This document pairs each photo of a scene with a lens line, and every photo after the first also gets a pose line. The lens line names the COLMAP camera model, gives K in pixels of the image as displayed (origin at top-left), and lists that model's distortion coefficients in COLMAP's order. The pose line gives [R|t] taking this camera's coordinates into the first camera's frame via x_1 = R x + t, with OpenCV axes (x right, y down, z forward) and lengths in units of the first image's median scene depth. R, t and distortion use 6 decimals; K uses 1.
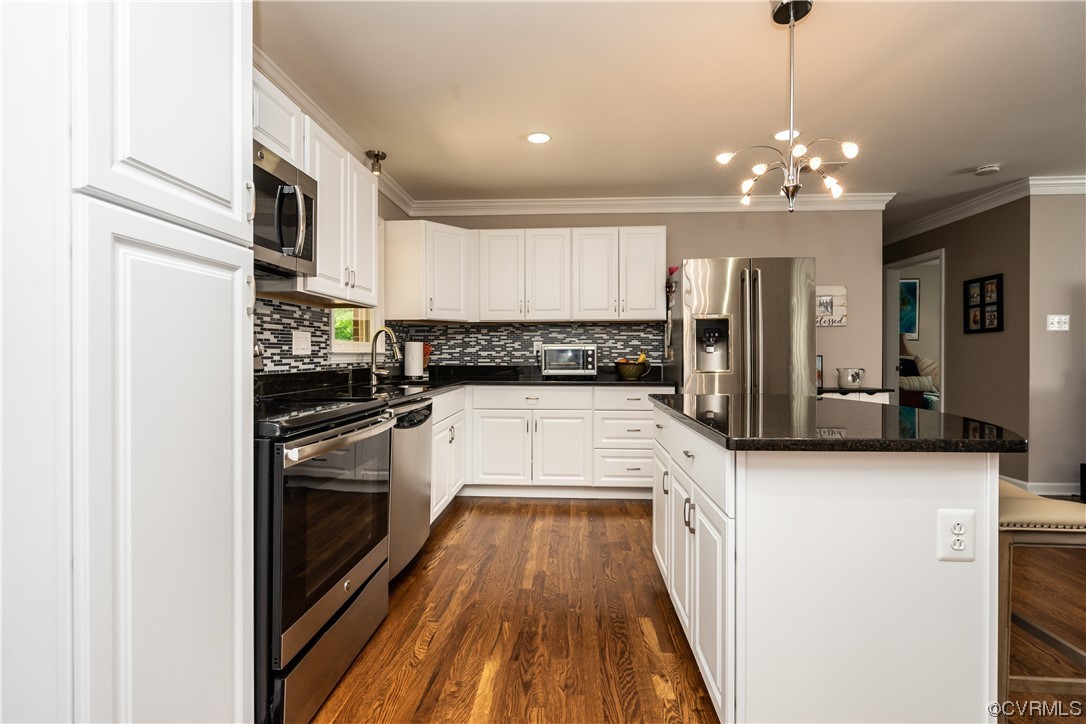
lens RADIAL K [[493.0, 0, 539.1], [0, 493.0, 357.7], [0, 0, 1]] dist [-0.000631, -0.000087]
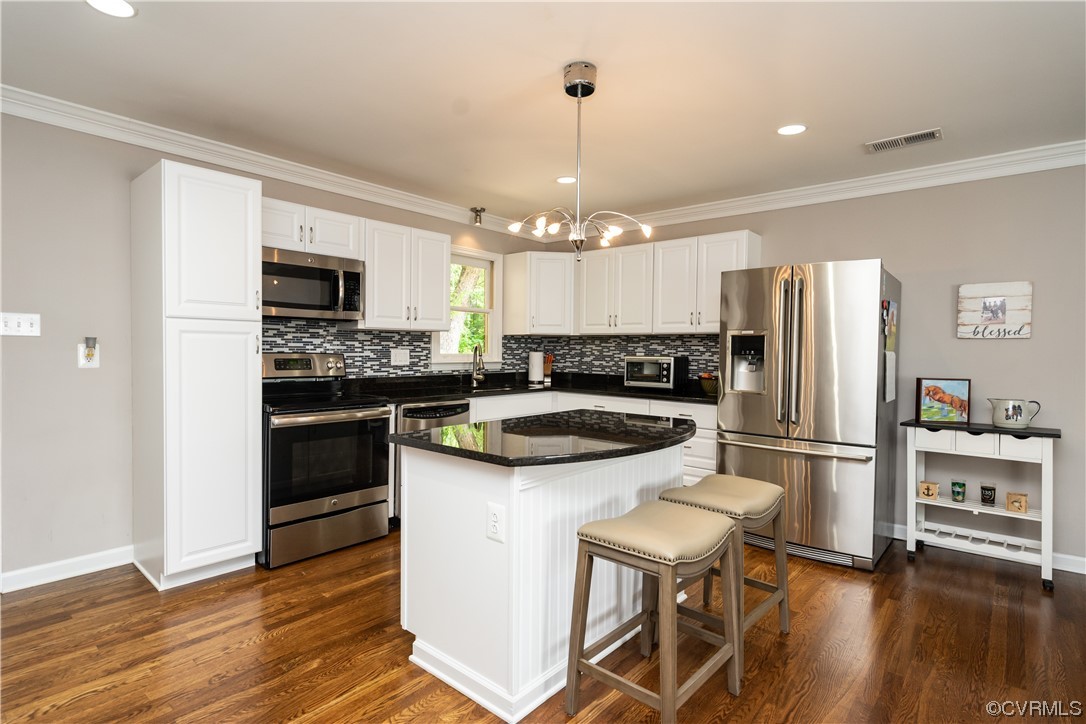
lens RADIAL K [[546.2, 0, 538.6], [0, 546.2, 364.6], [0, 0, 1]] dist [-0.001045, -0.000001]
pose [[0.796619, 0.028834, -0.603794, 0.568779], [-0.015753, 0.999513, 0.026947, -0.039025], [0.604277, -0.011955, 0.796685, -0.044195]]
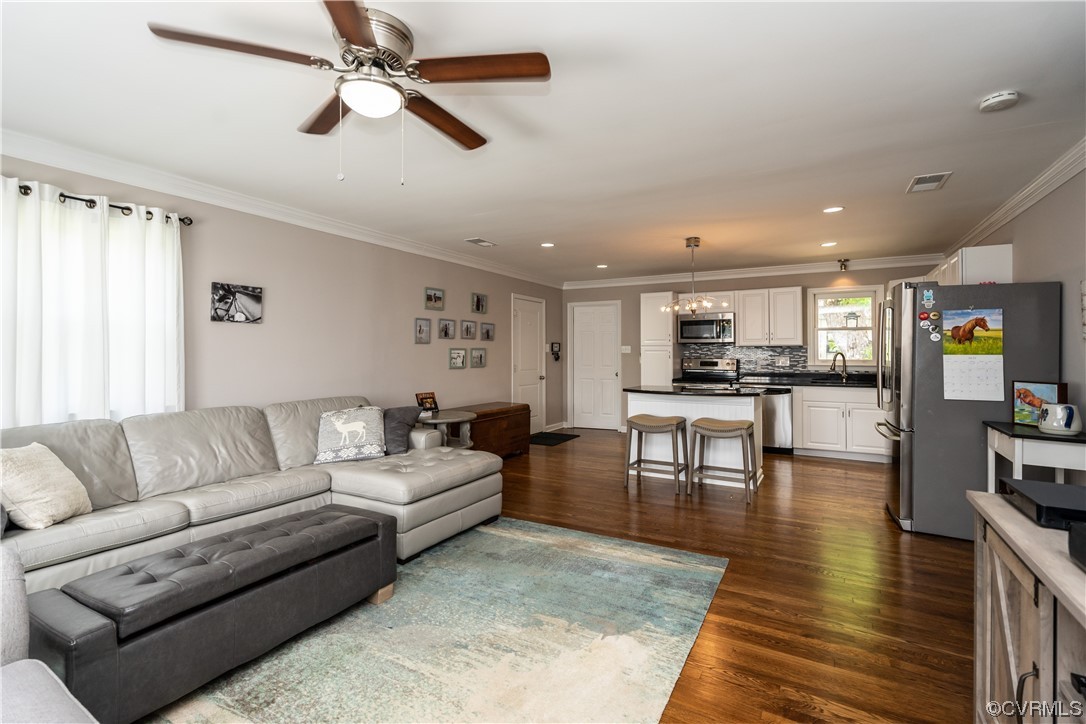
lens RADIAL K [[493.0, 0, 539.1], [0, 493.0, 357.7], [0, 0, 1]] dist [-0.000631, -0.000087]
pose [[-0.444681, 0.006824, -0.895663, 1.562743], [-0.002988, 0.999954, 0.009102, -0.044938], [0.895684, 0.006724, -0.444640, 0.670951]]
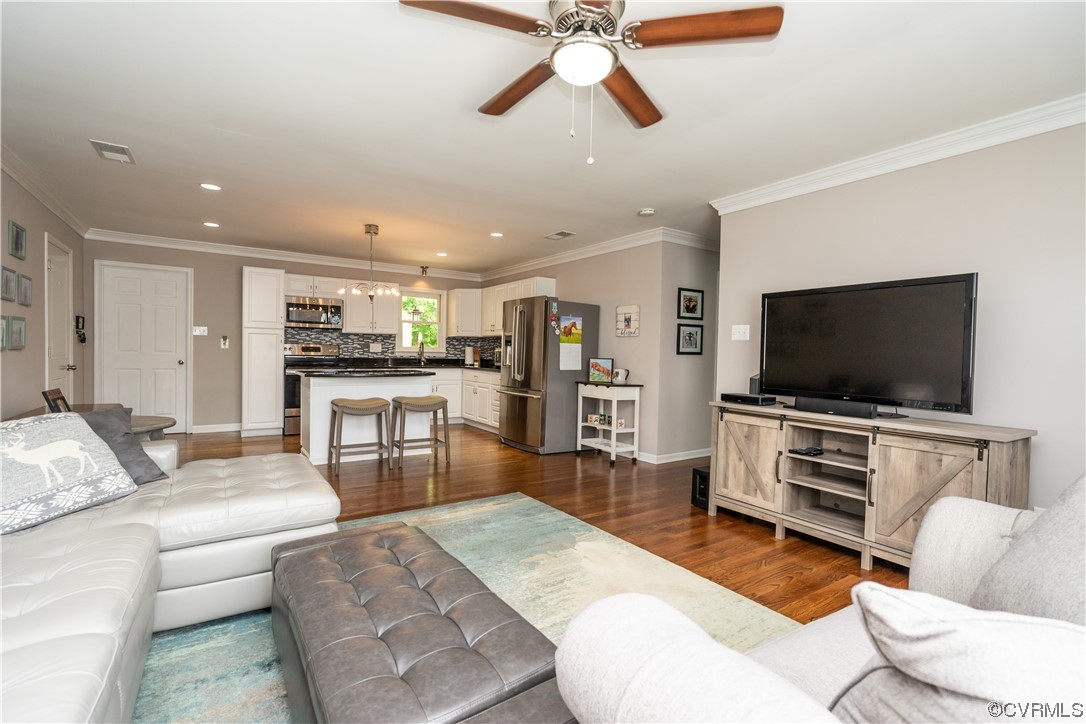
lens RADIAL K [[493.0, 0, 539.1], [0, 493.0, 357.7], [0, 0, 1]] dist [-0.000631, -0.000087]
pose [[0.605967, 0.022502, -0.795172, 1.579922], [-0.023872, 0.999664, 0.010097, -0.015950], [0.795132, 0.012864, 0.606300, 0.012820]]
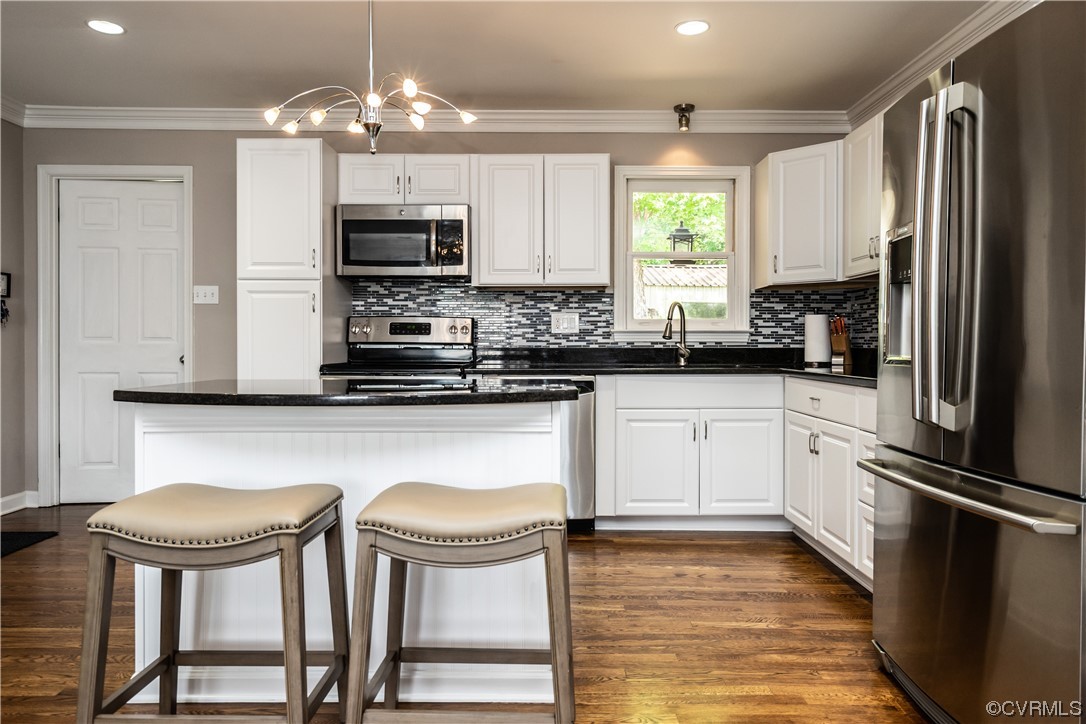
lens RADIAL K [[743.8, 0, 547.4], [0, 743.8, 350.1], [0, 0, 1]] dist [0.001286, -0.000861]
pose [[0.063671, 0.007392, -0.997944, 0.838932], [-0.005687, 0.999959, 0.007044, 0.014441], [0.997955, 0.005227, 0.063711, 0.564855]]
